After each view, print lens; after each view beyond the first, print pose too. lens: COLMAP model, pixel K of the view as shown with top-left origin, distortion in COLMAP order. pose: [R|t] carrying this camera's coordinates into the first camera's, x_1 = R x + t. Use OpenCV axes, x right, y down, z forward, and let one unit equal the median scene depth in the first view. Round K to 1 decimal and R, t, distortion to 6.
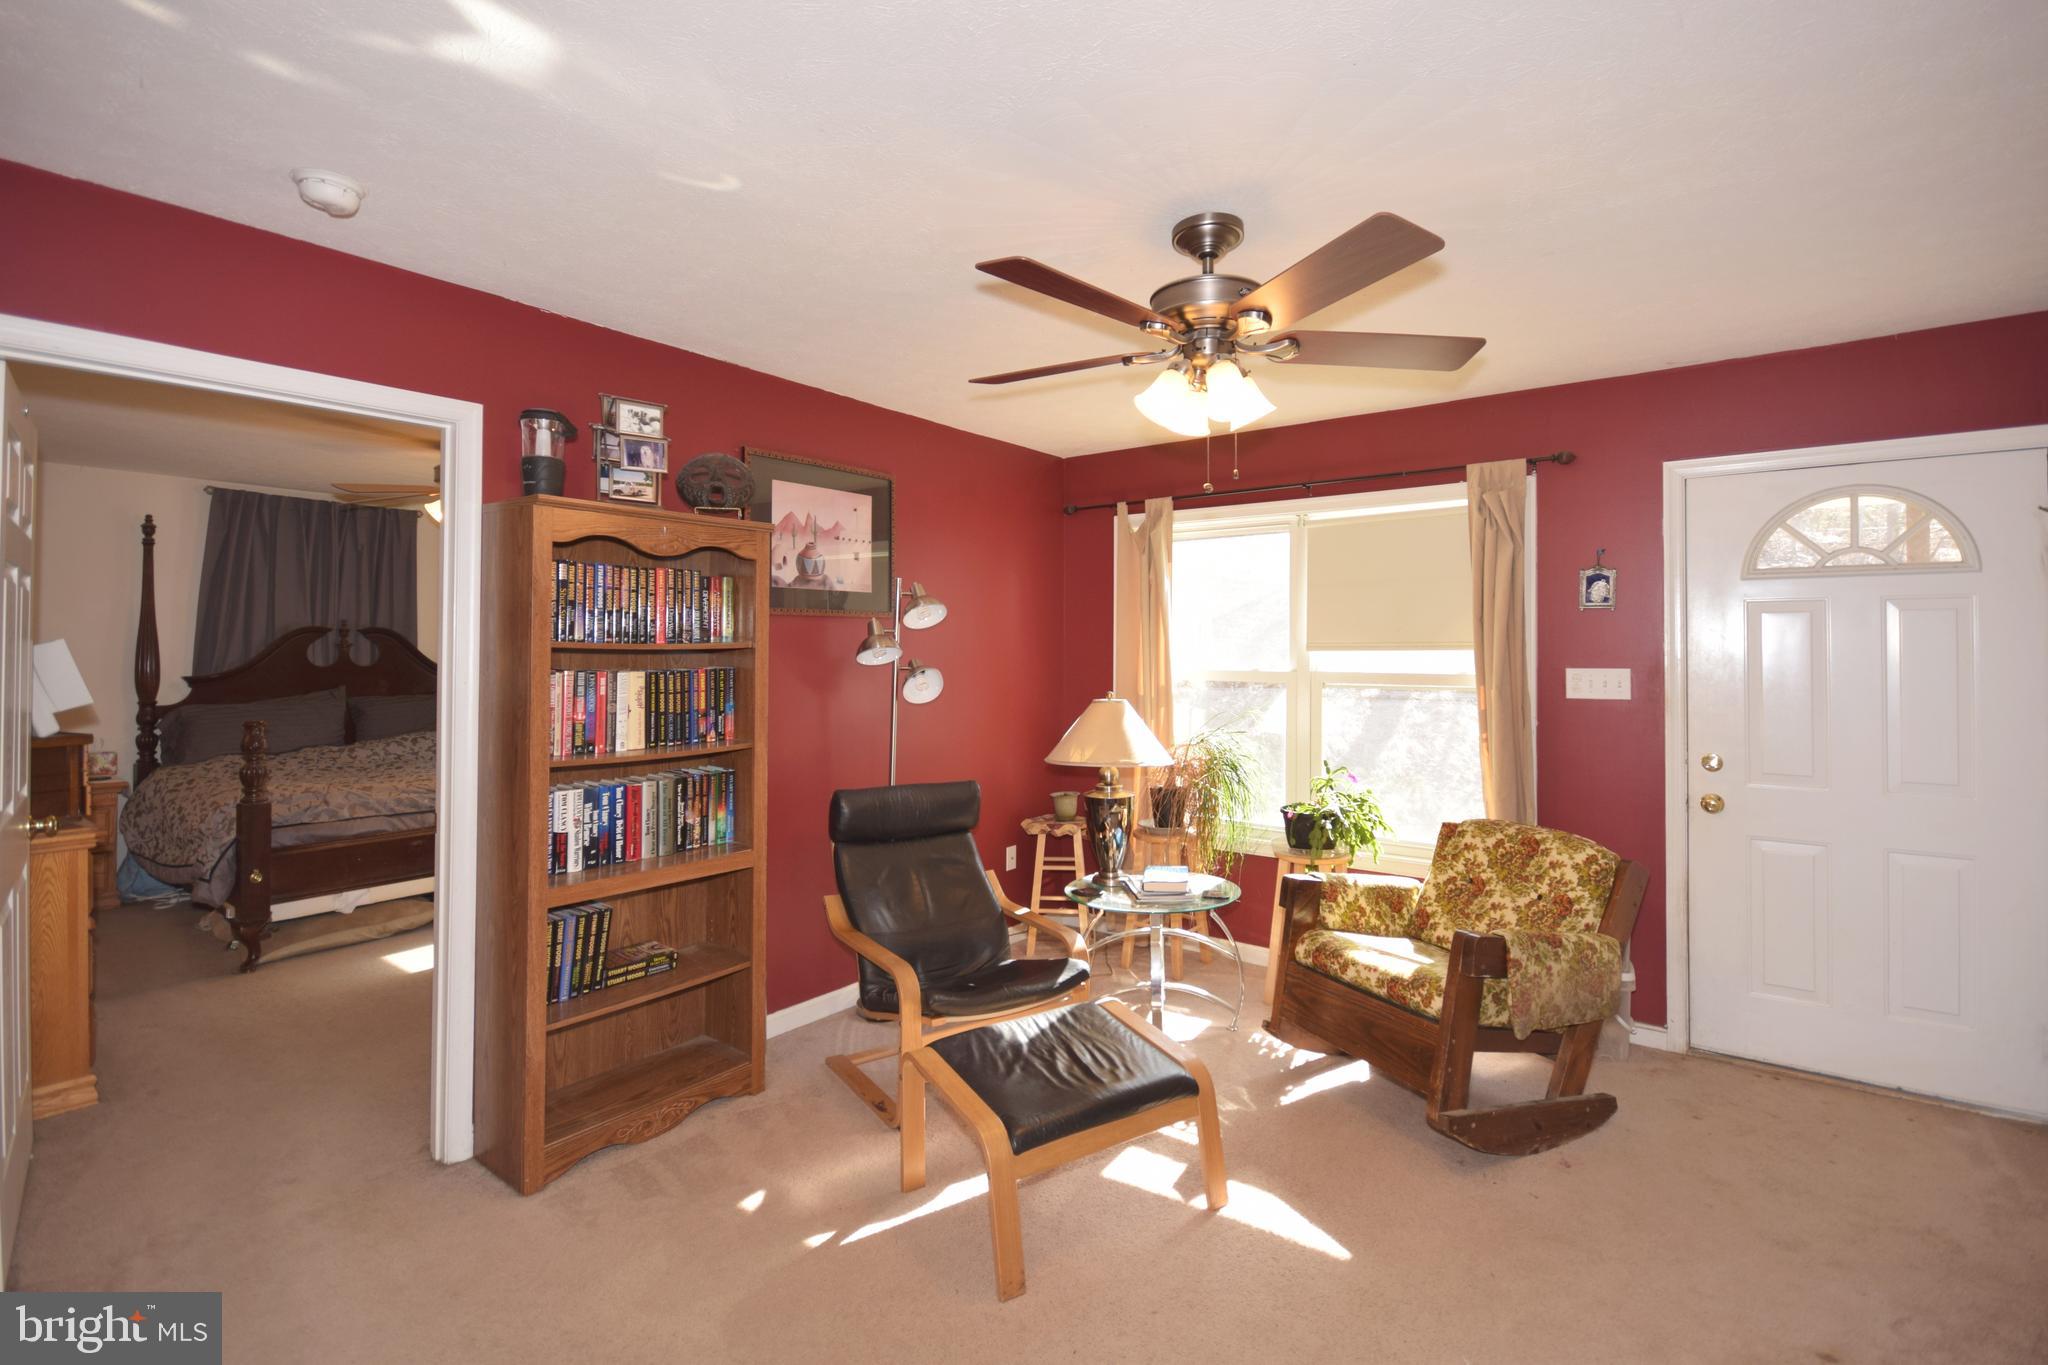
lens RADIAL K [[951.7, 0, 1030.0], [0, 951.7, 639.2], [0, 0, 1]] dist [0.001228, 0.000501]
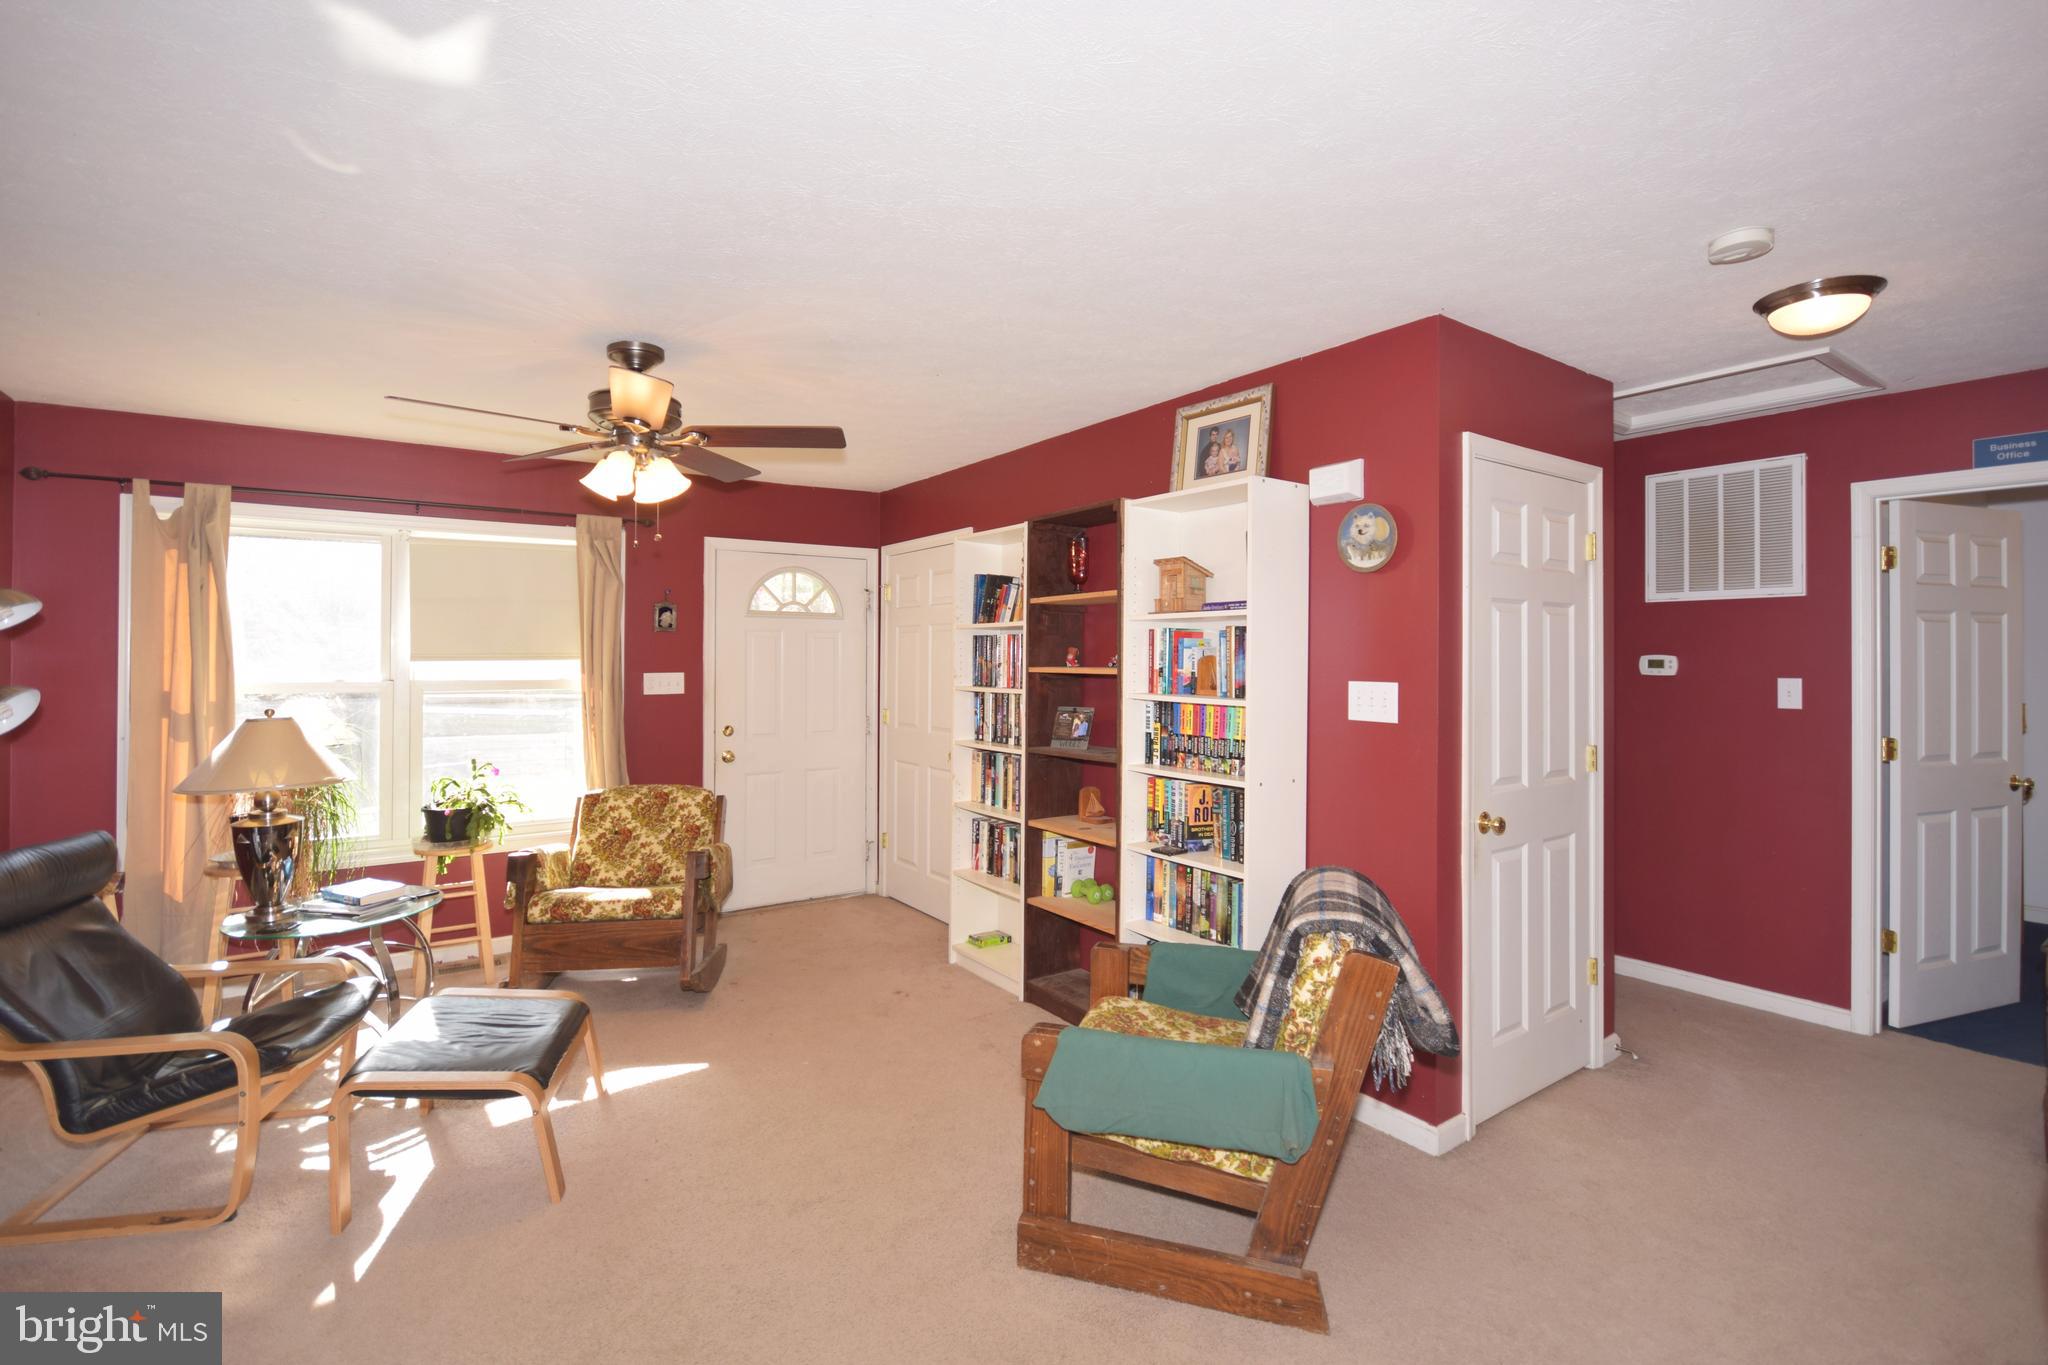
lens RADIAL K [[937.0, 0, 1031.0], [0, 937.0, 658.8], [0, 0, 1]] dist [0.000144, -0.000084]
pose [[0.304373, -0.004106, 0.952544, -0.653610], [-0.013911, 0.999865, 0.008755, -0.011715], [-0.952451, -0.015916, 0.304275, 0.048641]]
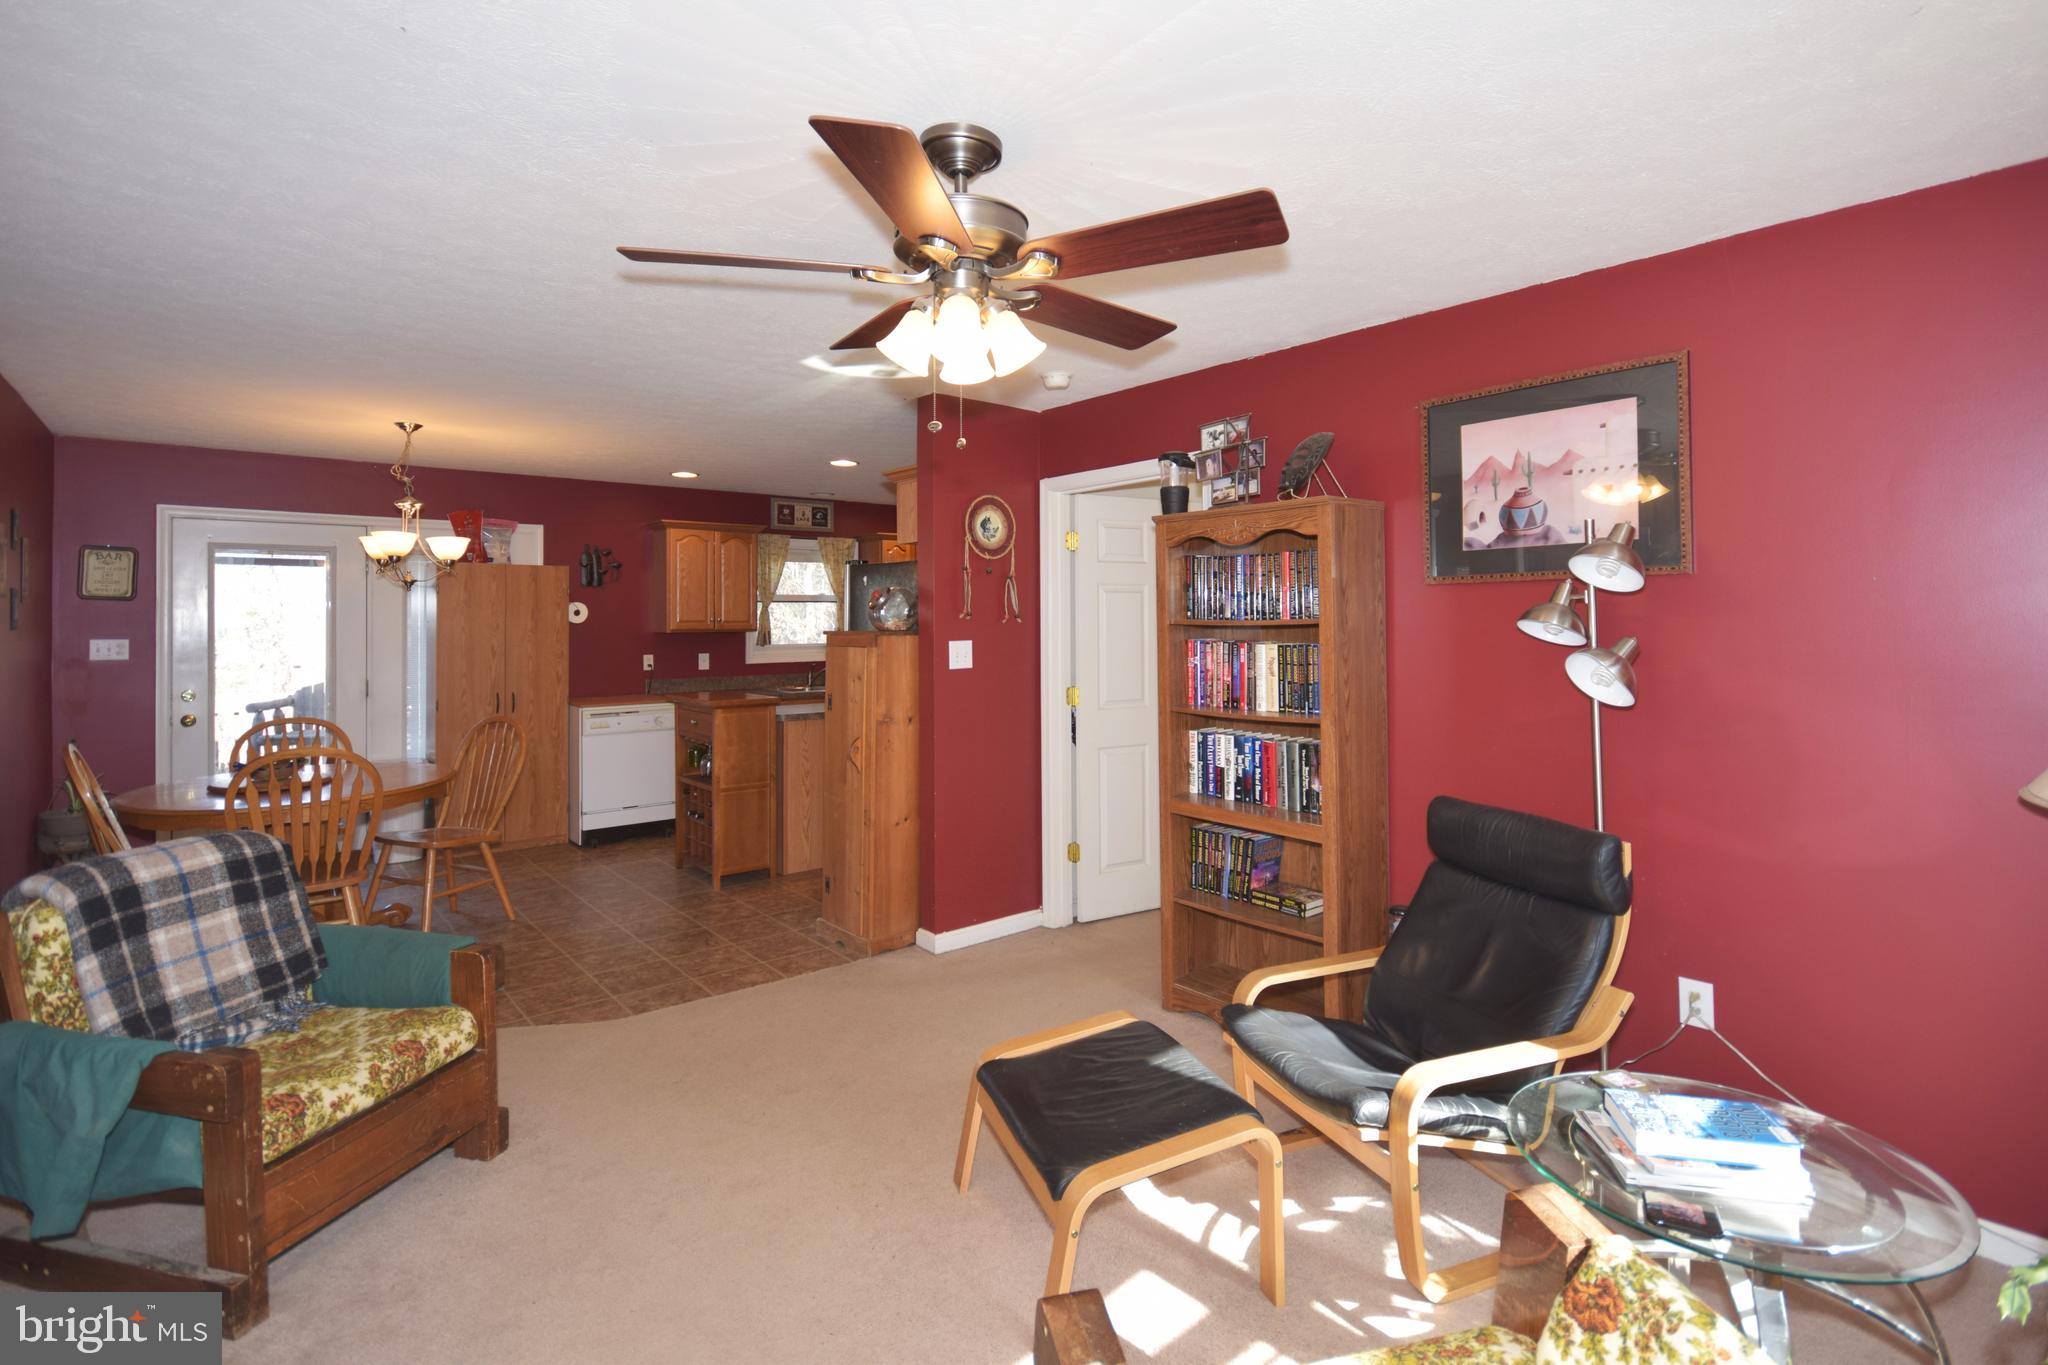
lens RADIAL K [[948.9, 0, 1020.7], [0, 948.9, 607.0], [0, 0, 1]] dist [-0.001651, 0.000110]
pose [[-0.217733, -0.014483, -0.975901, 0.718792], [0.018260, 0.999654, -0.018910, 0.004820], [0.975837, -0.021938, -0.217394, 0.879513]]
